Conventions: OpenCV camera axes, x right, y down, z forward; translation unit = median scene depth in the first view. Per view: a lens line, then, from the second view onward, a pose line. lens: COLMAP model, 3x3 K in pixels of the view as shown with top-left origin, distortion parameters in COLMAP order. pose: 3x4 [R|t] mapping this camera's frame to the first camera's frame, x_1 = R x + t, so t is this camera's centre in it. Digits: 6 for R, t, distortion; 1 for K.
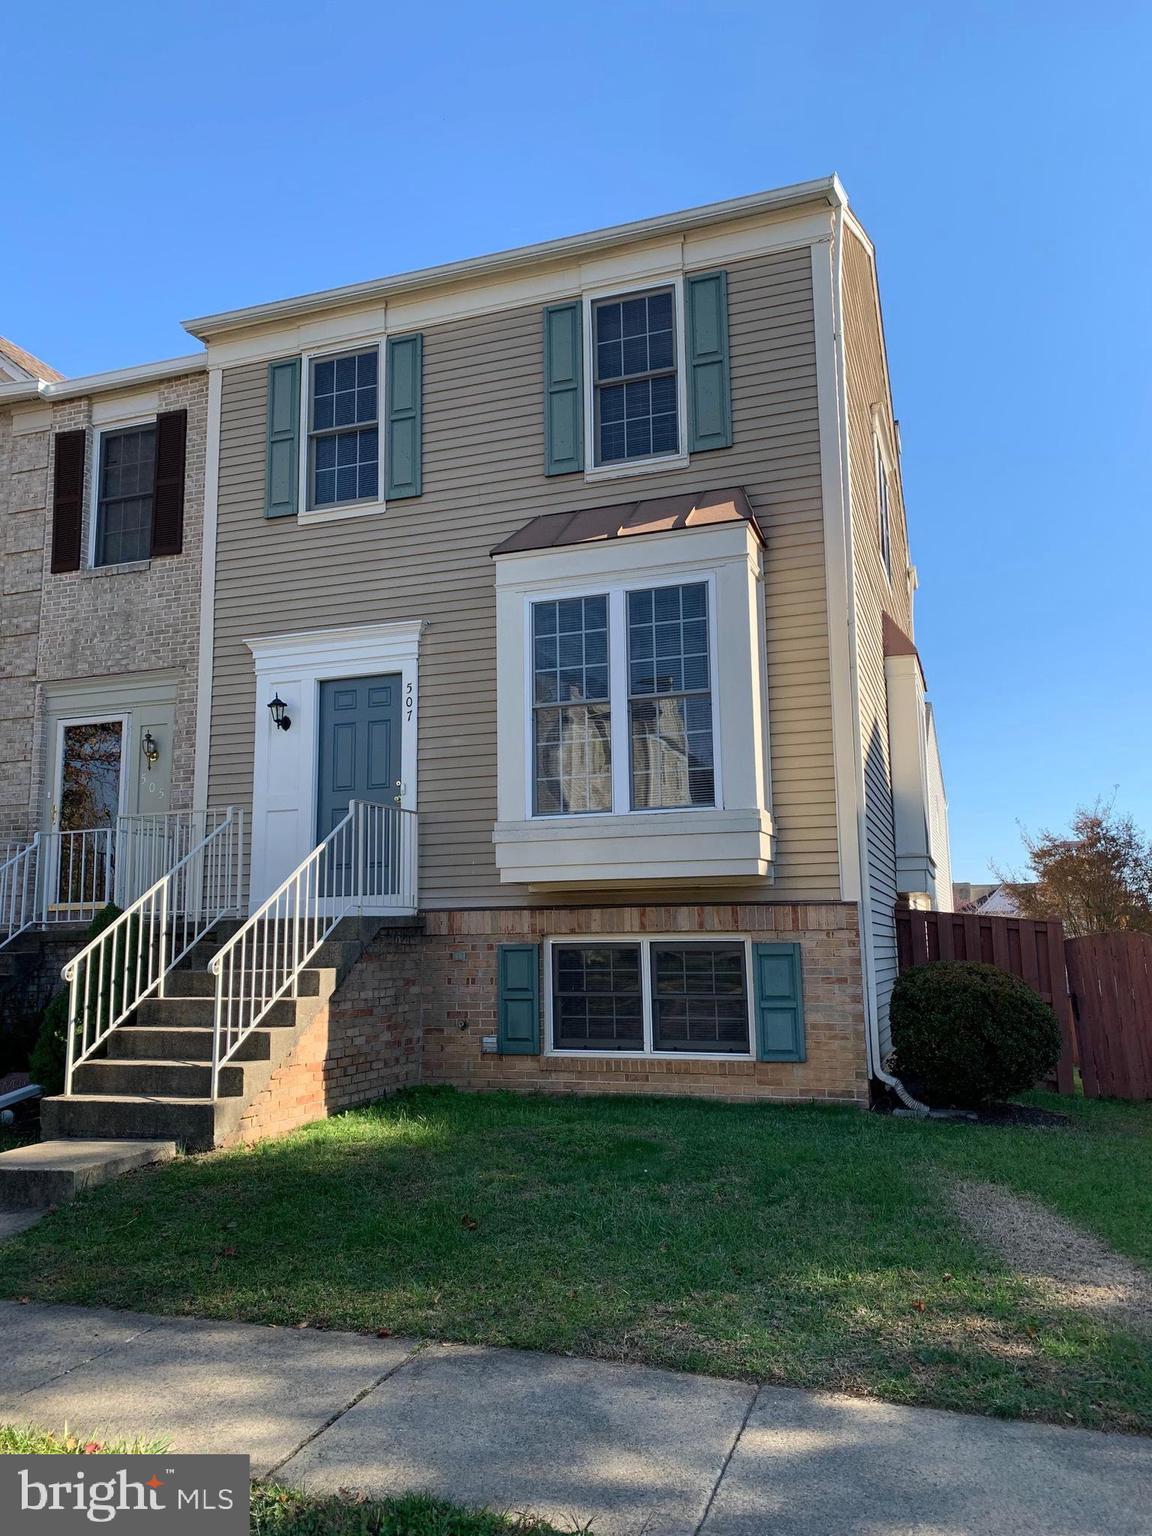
lens RADIAL K [[1165.6, 0, 574.9], [0, 1165.6, 771.4], [0, 0, 1]] dist [0.019399, -0.008310]
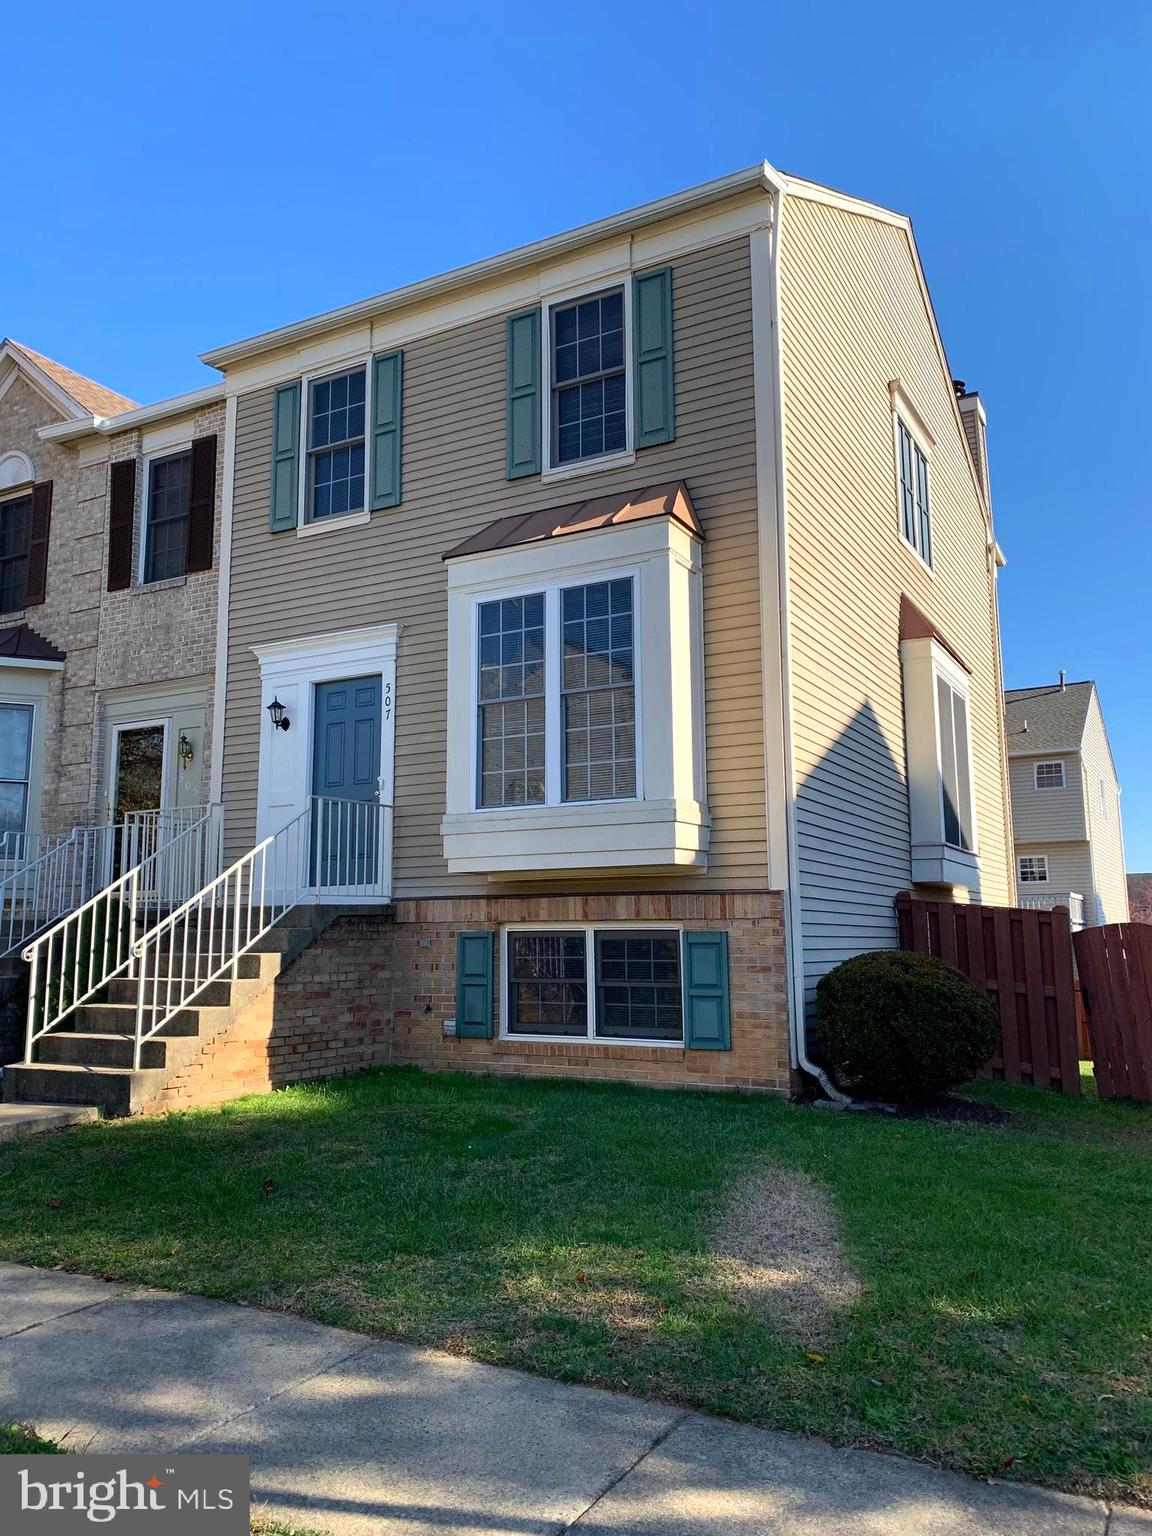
lens RADIAL K [[1165.6, 0, 577.0], [0, 1165.6, 762.7], [0, 0, 1]] dist [0.019399, -0.008310]
pose [[0.985824, -0.017657, -0.166849, 0.220269], [0.017836, 0.999841, -0.000424, -0.000644], [0.166830, -0.002558, 0.985982, -0.011437]]
